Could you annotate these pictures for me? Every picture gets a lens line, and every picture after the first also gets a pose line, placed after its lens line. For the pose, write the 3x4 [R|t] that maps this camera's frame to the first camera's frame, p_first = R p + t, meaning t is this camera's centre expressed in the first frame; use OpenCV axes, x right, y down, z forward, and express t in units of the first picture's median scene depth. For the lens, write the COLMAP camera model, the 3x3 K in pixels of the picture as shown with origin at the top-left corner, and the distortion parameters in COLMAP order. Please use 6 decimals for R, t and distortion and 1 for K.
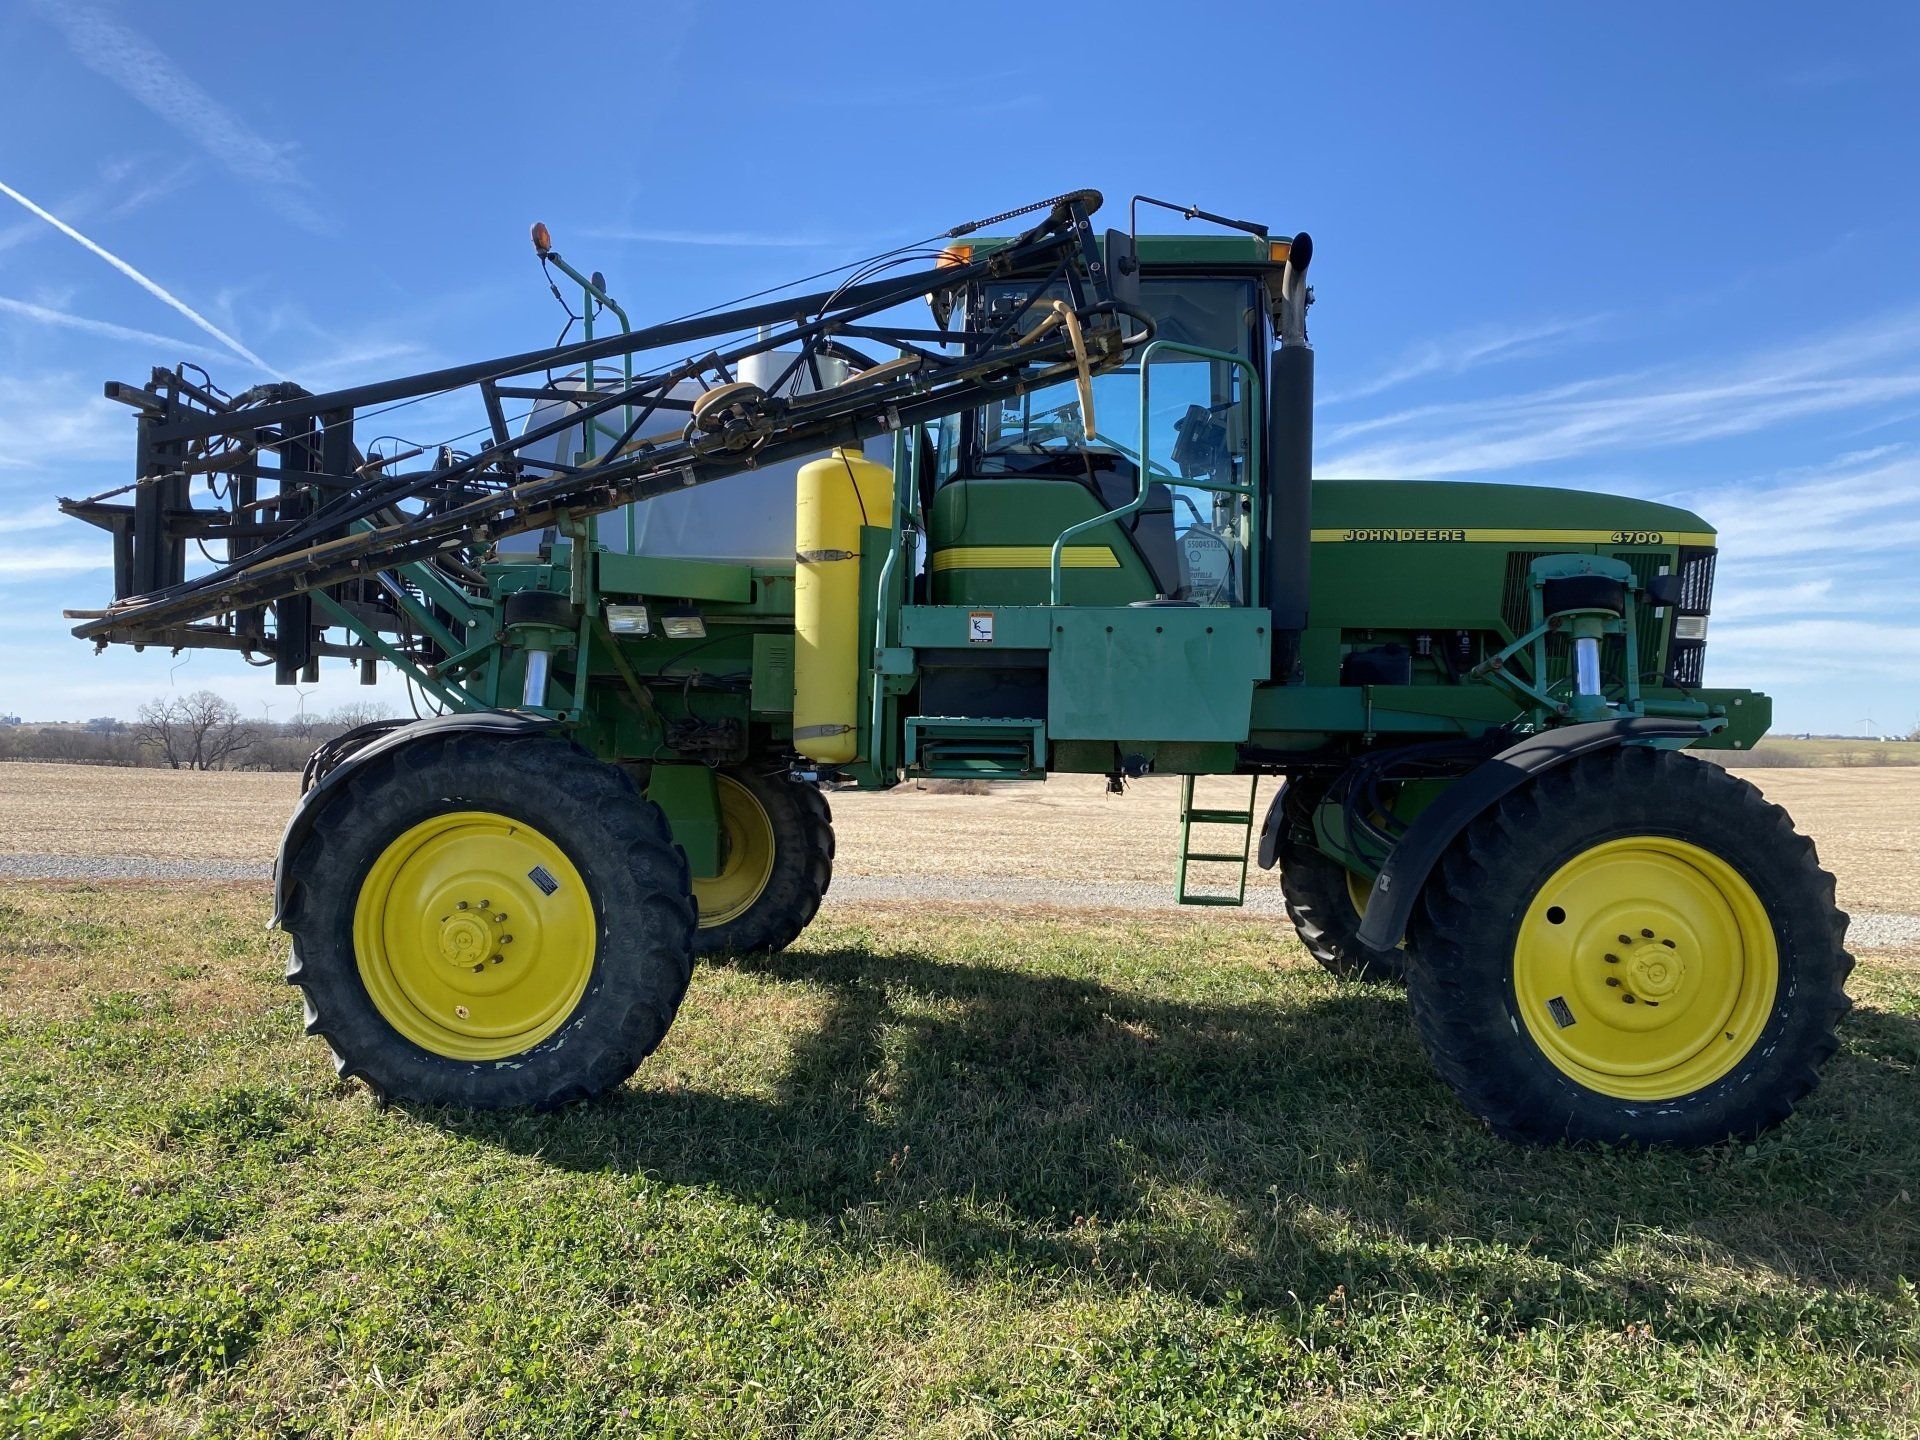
lens RADIAL K [[1436.6, 0, 984.7], [0, 1436.6, 726.7], [0, 0, 1]] dist [0.048320, -0.046328]
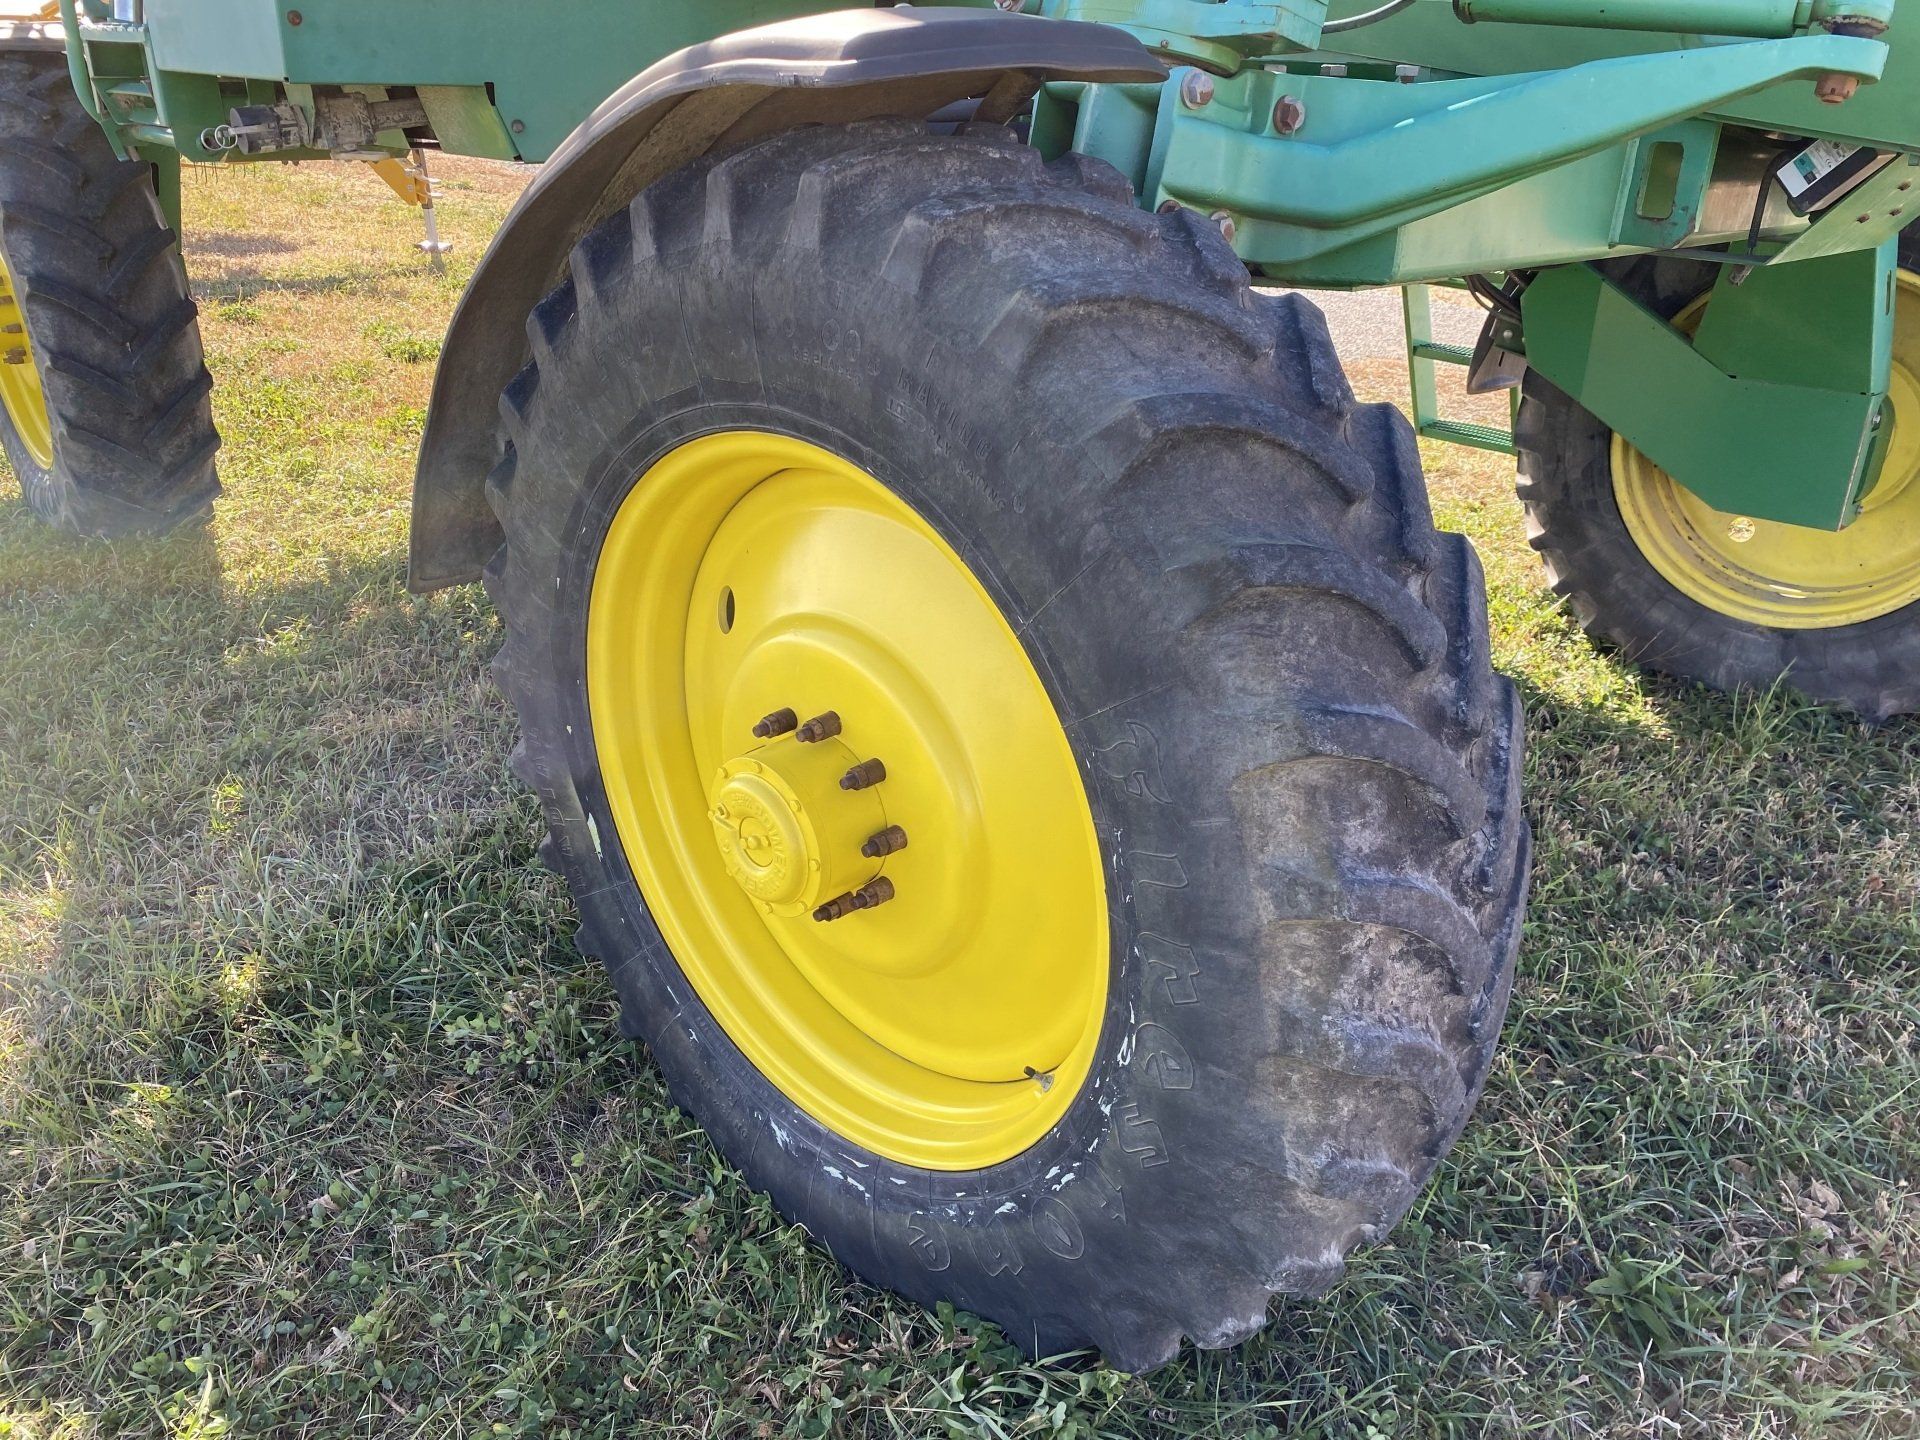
lens RADIAL K [[1436.6, 0, 984.7], [0, 1436.6, 726.7], [0, 0, 1]] dist [0.048320, -0.046328]
pose [[0.728149, 0.293346, -0.619473, 0.650210], [-0.027534, 0.915577, 0.401200, 0.007737], [0.684865, -0.275077, 0.674754, 0.753744]]
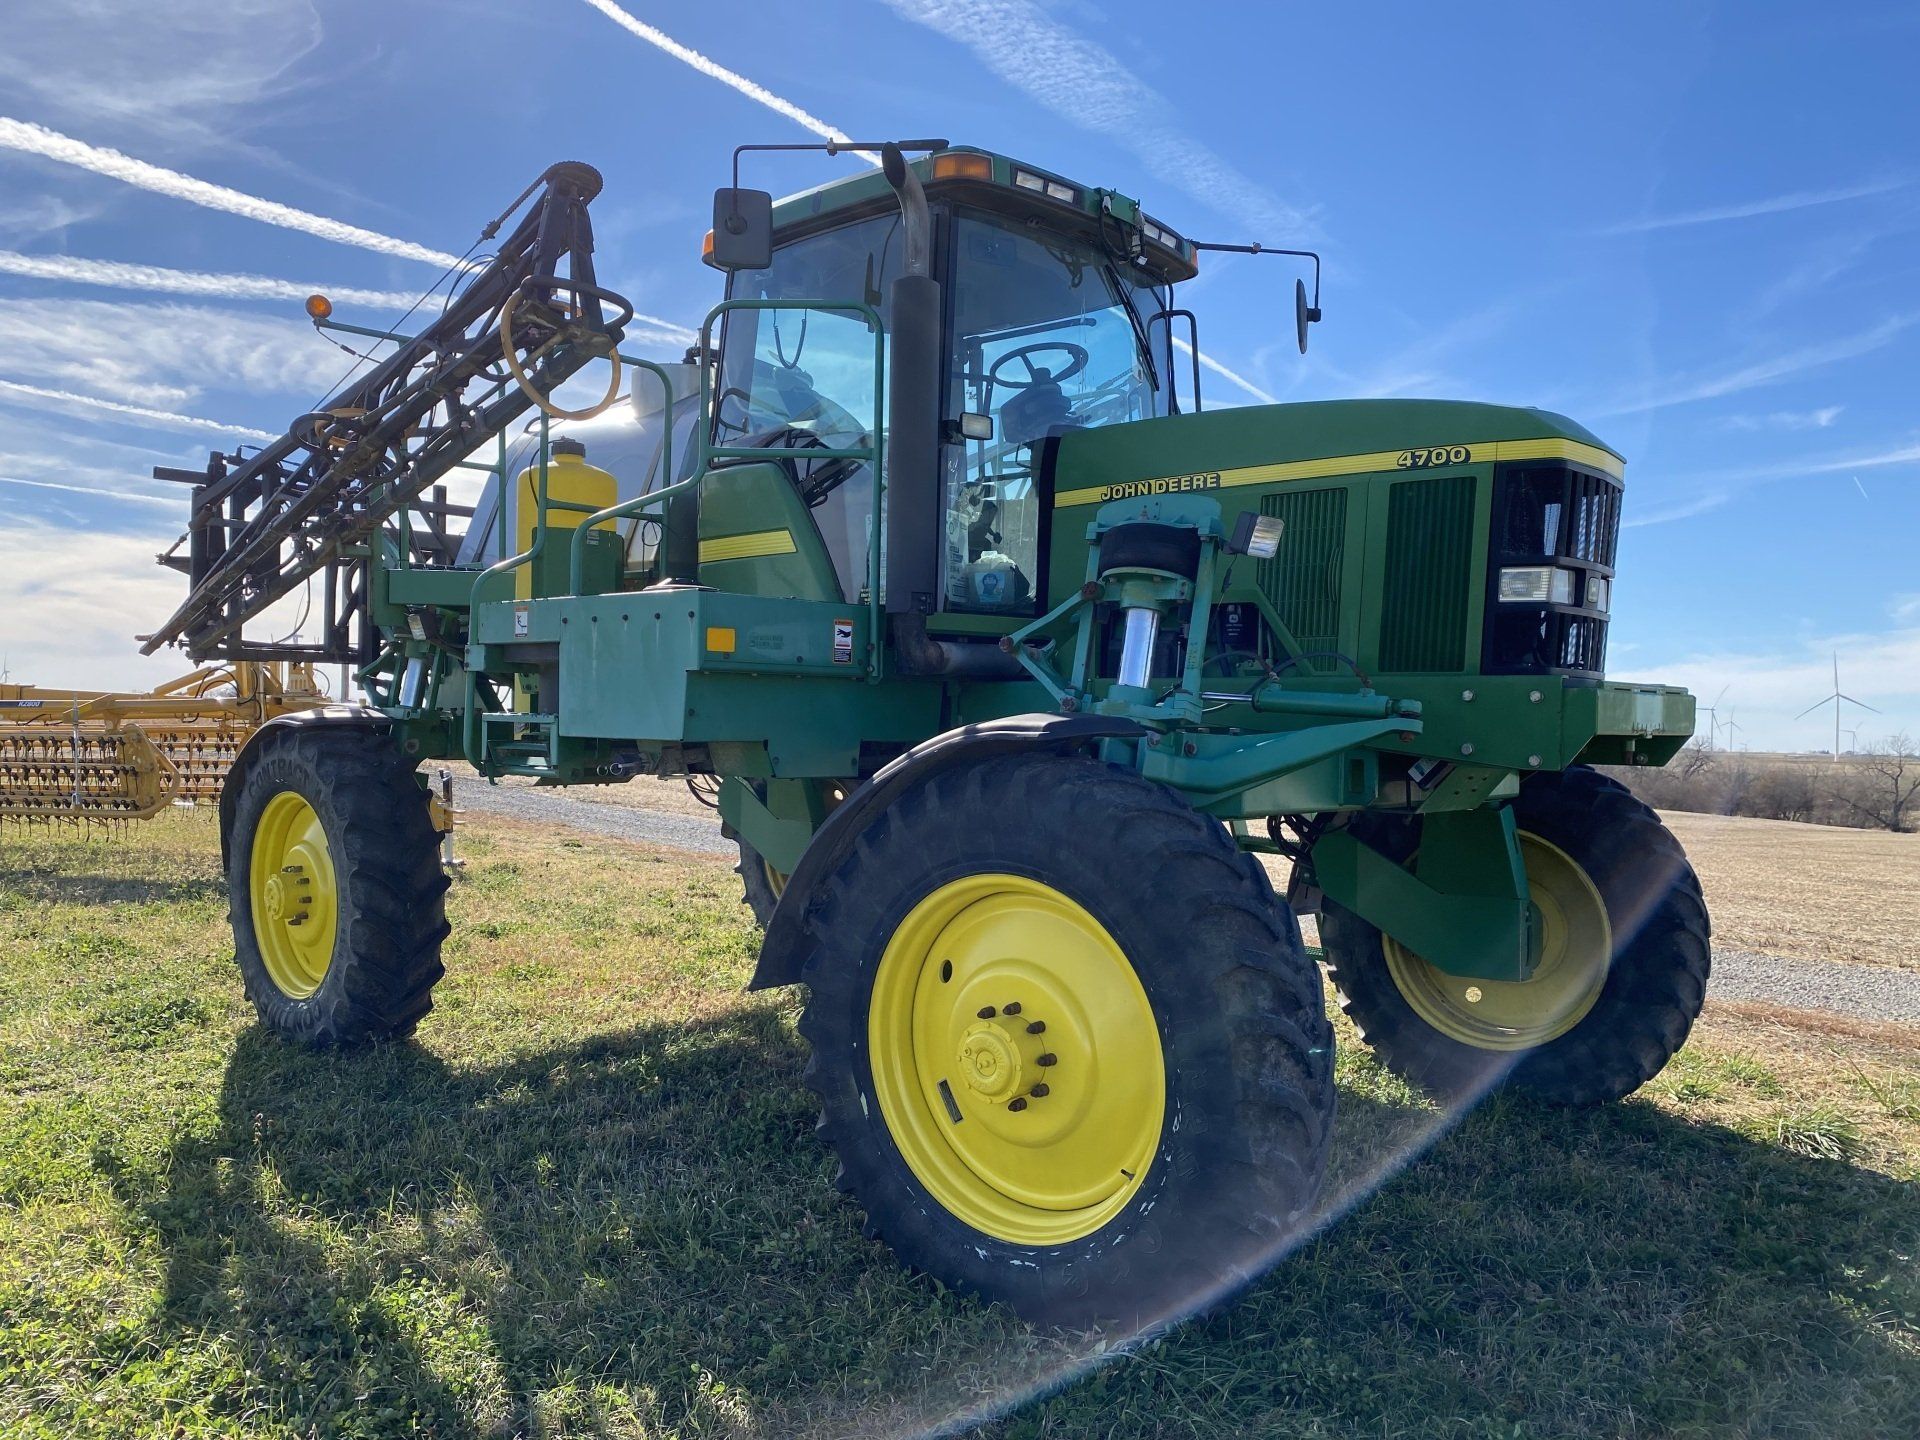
lens RADIAL K [[1433.1, 0, 966.7], [0, 1433.1, 723.8], [0, 0, 1]] dist [0.062851, -0.061655]
pose [[0.790731, 0.004481, -0.612147, 0.827110], [-0.015005, 0.999815, -0.012063, 0.008443], [0.611980, 0.018724, 0.790652, 0.389439]]
